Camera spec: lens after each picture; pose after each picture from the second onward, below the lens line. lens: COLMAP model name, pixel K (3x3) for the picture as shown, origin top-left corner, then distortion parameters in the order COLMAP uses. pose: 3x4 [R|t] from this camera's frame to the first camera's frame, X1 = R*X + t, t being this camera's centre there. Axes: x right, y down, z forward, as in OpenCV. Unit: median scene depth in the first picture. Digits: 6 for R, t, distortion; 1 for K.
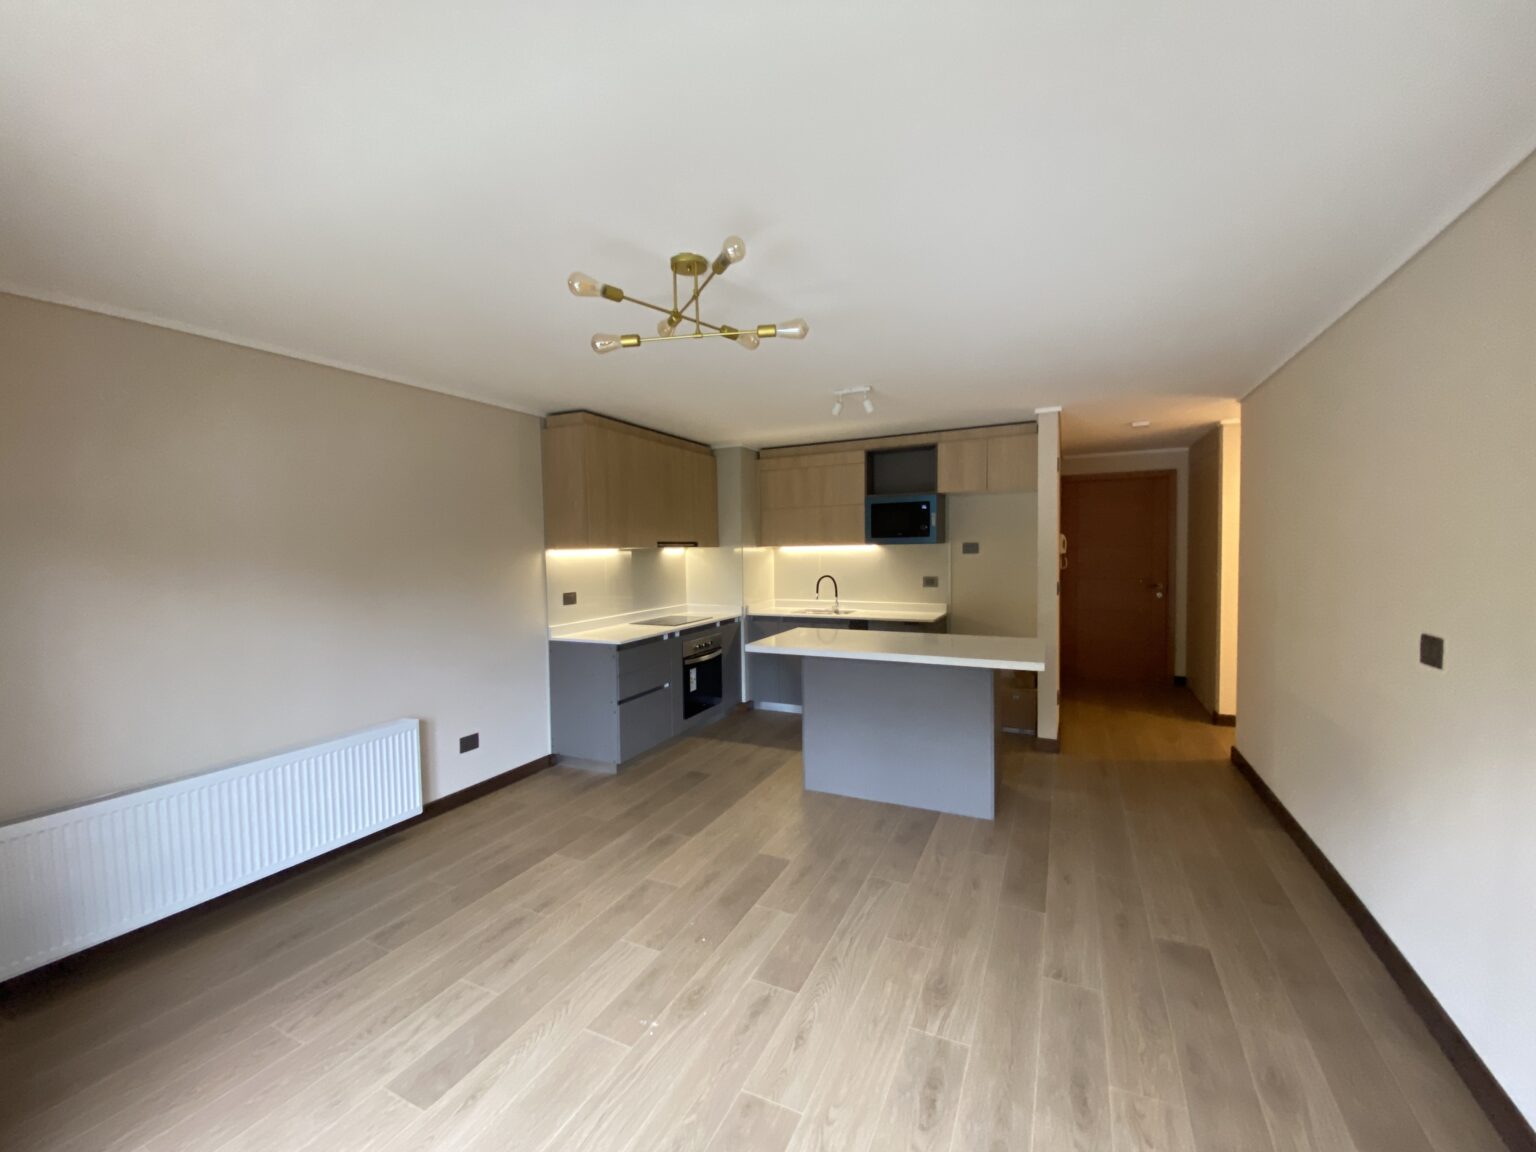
lens RADIAL K [[624.0, 0, 773.0], [0, 624.0, 576.6], [0, 0, 1]] dist [0.030026, -0.022651]
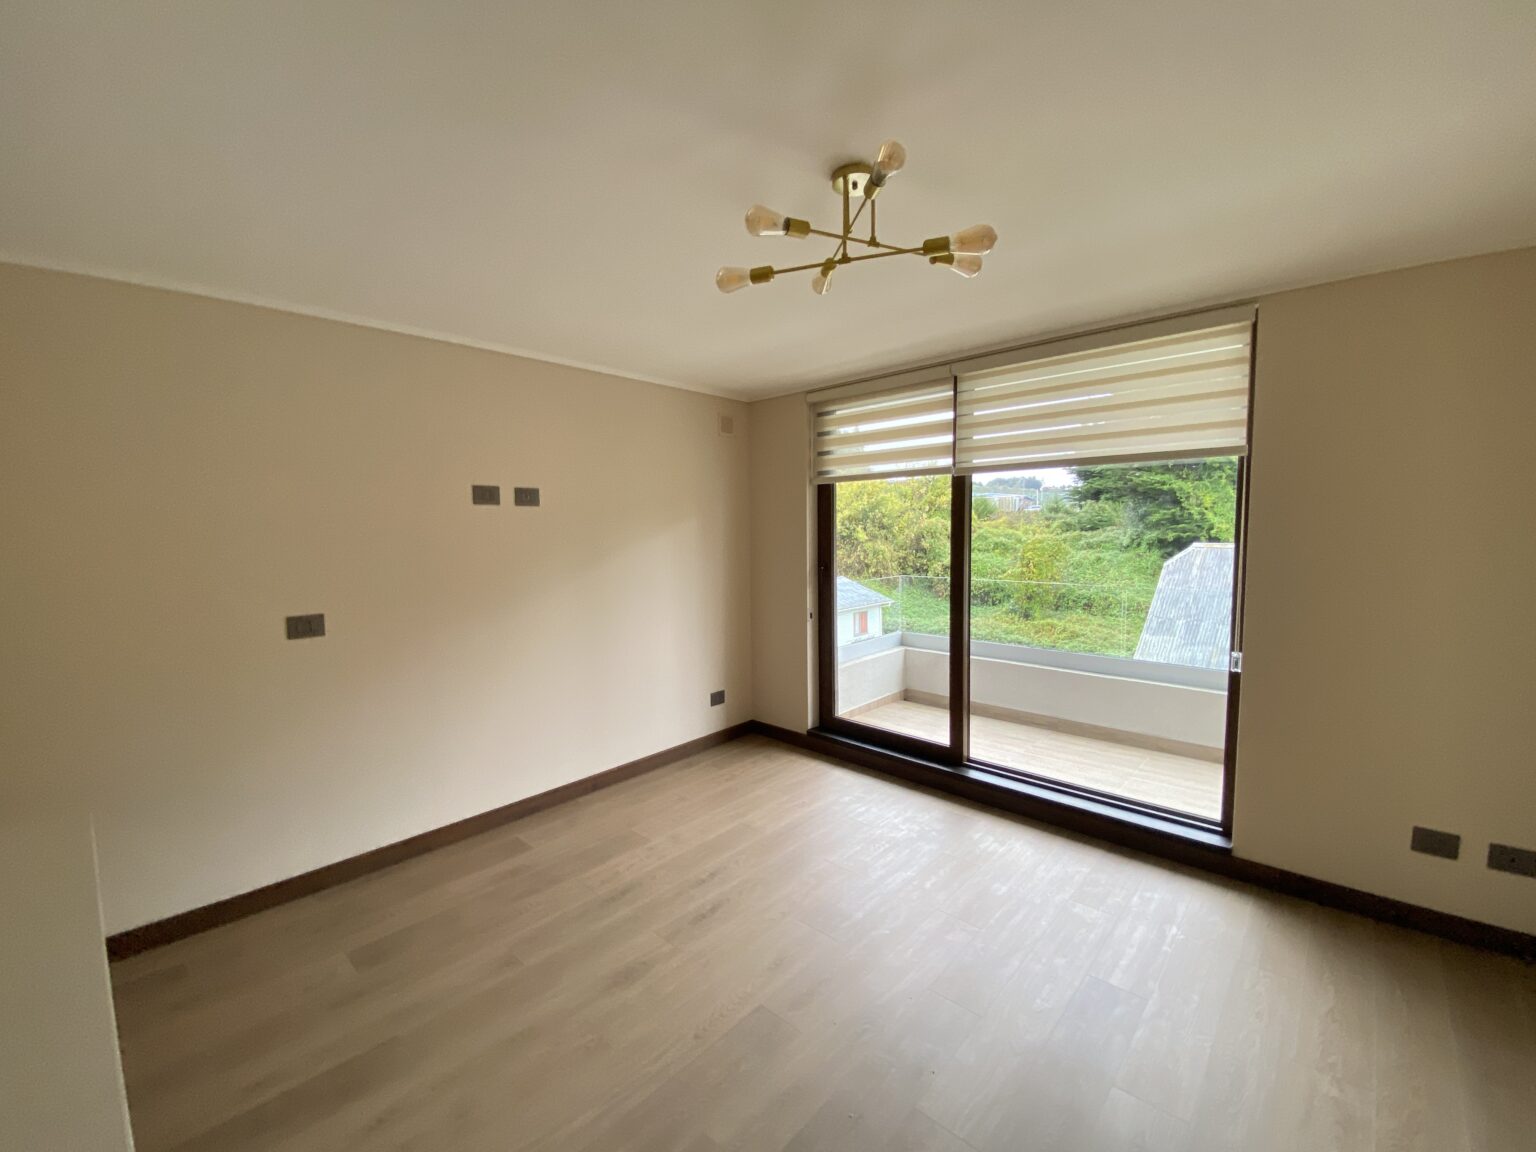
lens RADIAL K [[624.0, 0, 773.0], [0, 624.0, 576.6], [0, 0, 1]] dist [0.030026, -0.022651]
pose [[-0.952382, 0.002387, 0.304898, -0.131263], [0.041014, 0.991884, 0.120348, -0.044994], [-0.302137, 0.127122, -0.944750, 0.875230]]
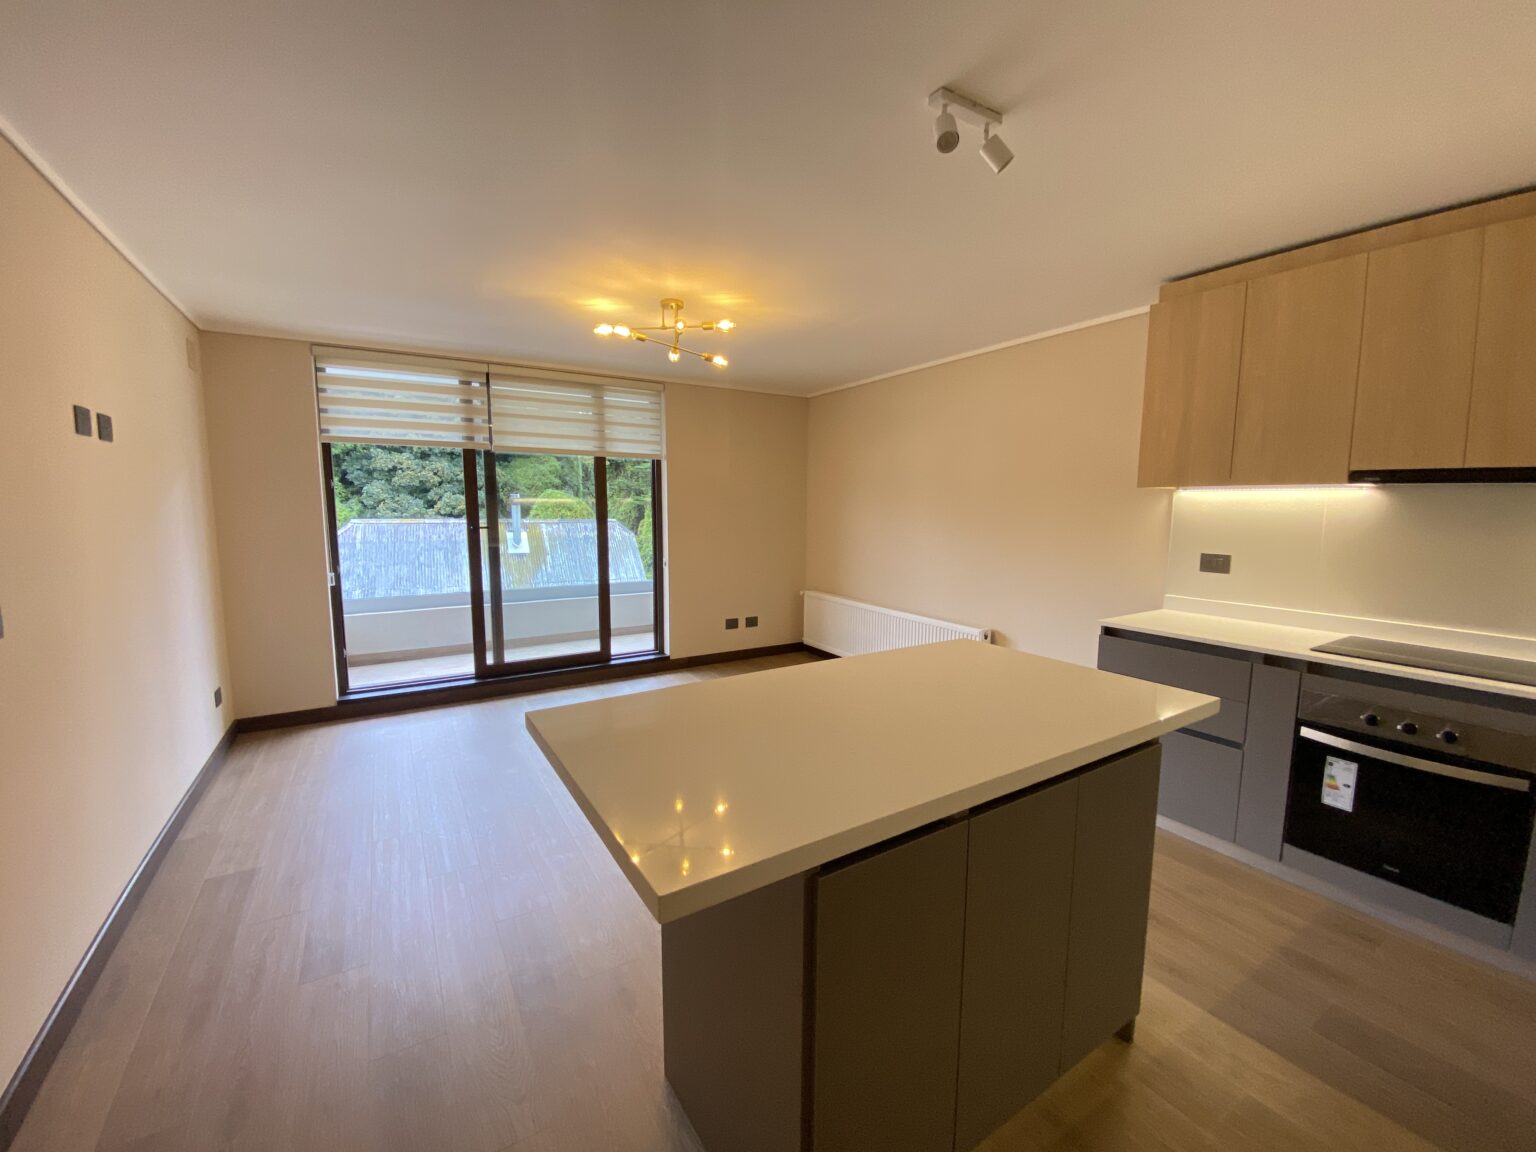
lens RADIAL K [[624.0, 0, 773.0], [0, 624.0, 576.6], [0, 0, 1]] dist [0.030026, -0.022651]
pose [[-0.555928, 0.110276, -0.823883, 0.499899], [-0.034254, 0.987280, 0.155260, -0.039422], [0.830525, 0.114535, -0.545079, 0.997826]]
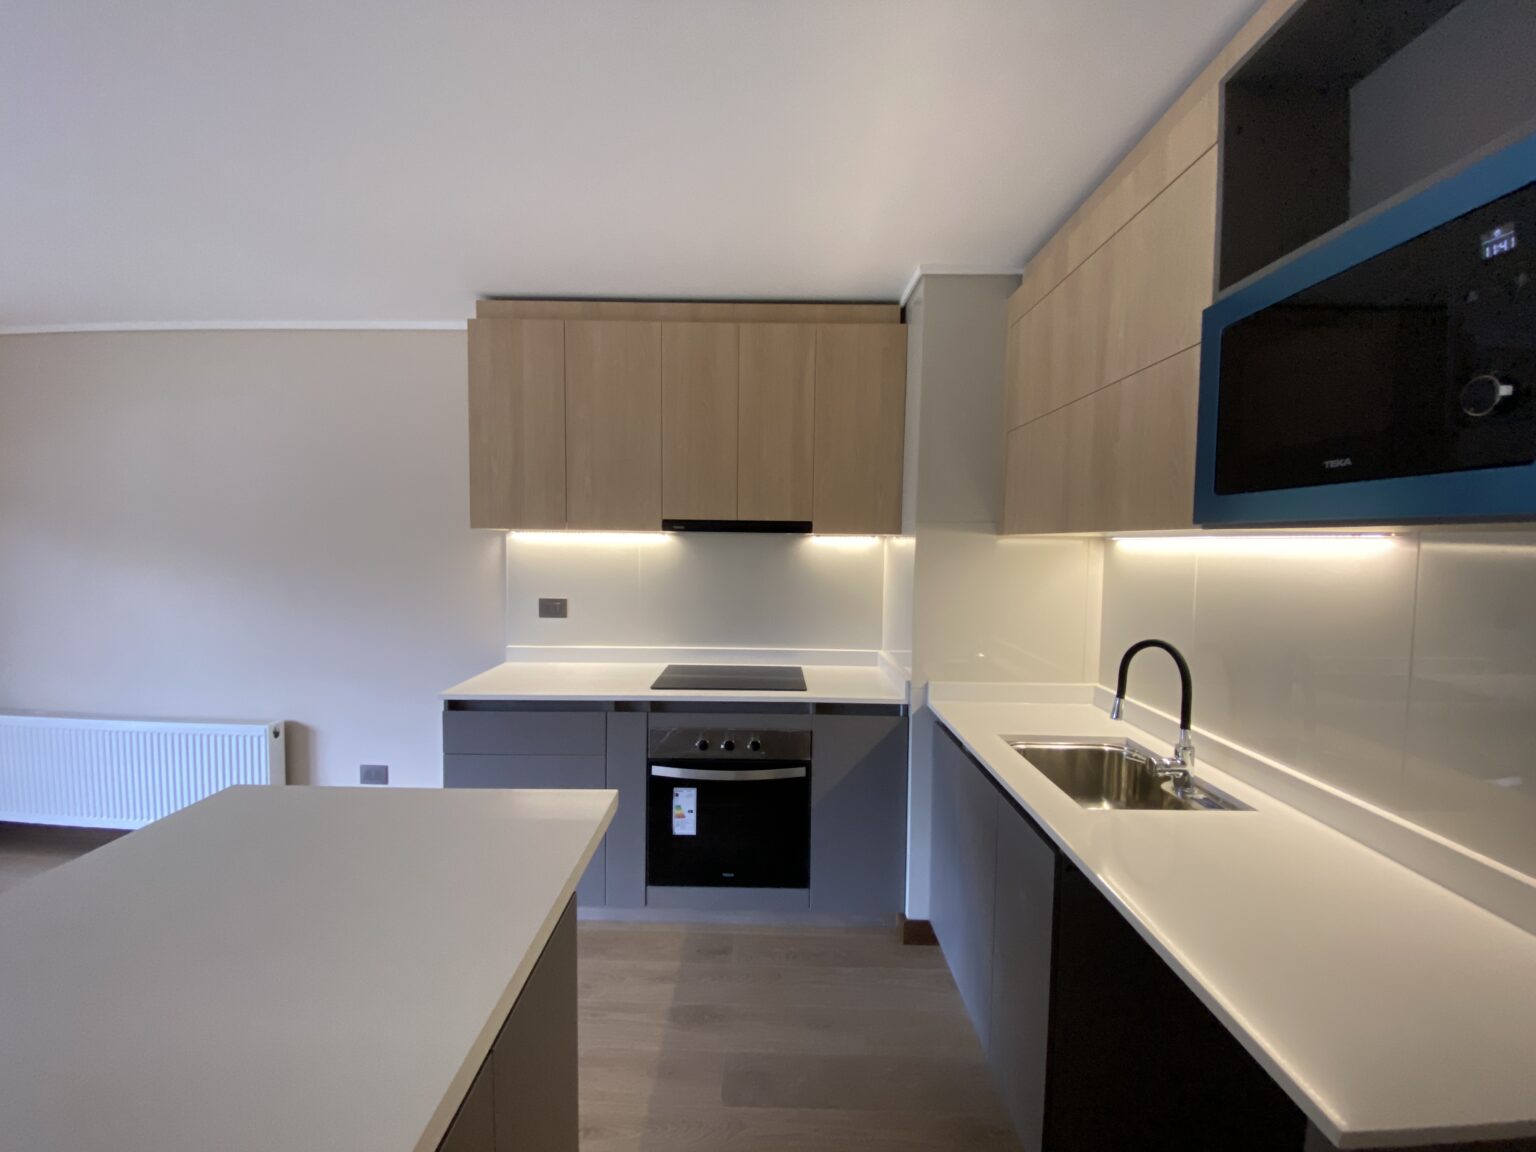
lens RADIAL K [[624.0, 0, 773.0], [0, 624.0, 576.6], [0, 0, 1]] dist [0.030026, -0.022651]
pose [[0.412505, 0.064303, -0.908683, 0.355023], [-0.060222, 0.997248, 0.043232, -0.039852], [0.908963, 0.036889, 0.415242, 0.958589]]
